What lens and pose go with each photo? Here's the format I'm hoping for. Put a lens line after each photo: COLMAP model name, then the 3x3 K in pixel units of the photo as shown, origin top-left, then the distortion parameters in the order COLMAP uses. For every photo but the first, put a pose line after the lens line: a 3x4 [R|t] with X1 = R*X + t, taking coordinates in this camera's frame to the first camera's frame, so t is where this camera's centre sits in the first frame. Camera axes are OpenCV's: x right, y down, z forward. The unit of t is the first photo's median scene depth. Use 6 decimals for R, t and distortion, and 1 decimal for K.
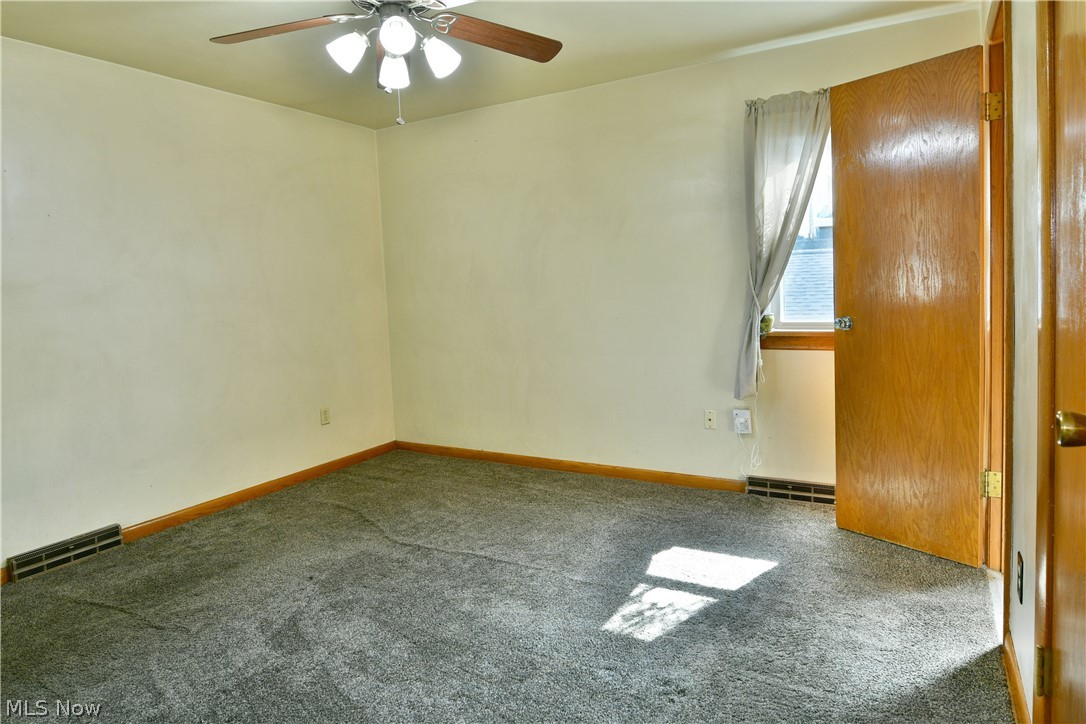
lens RADIAL K [[659.1, 0, 521.3], [0, 659.1, 331.9], [0, 0, 1]] dist [-0.013538, -0.004513]
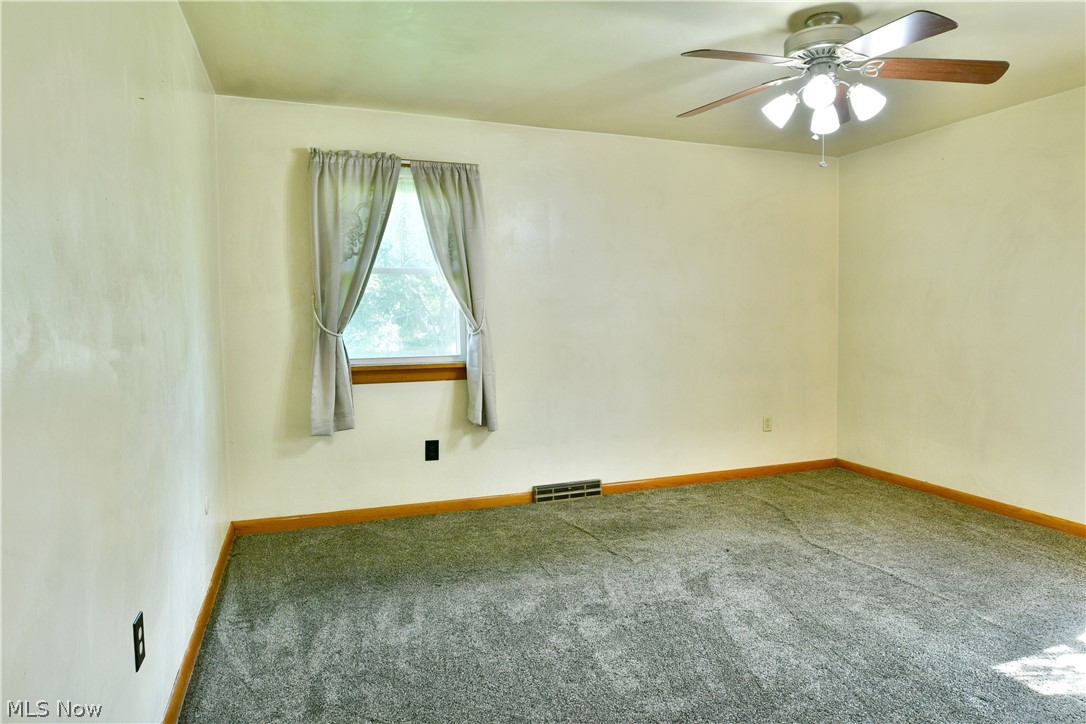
lens RADIAL K [[659.1, 0, 541.6], [0, 659.1, 364.4], [0, 0, 1]] dist [-0.013538, -0.004513]
pose [[0.770451, 0.081678, -0.632245, 0.163622], [-0.067512, 0.996635, 0.046483, 0.003643], [0.633914, 0.006871, 0.773373, -0.159889]]
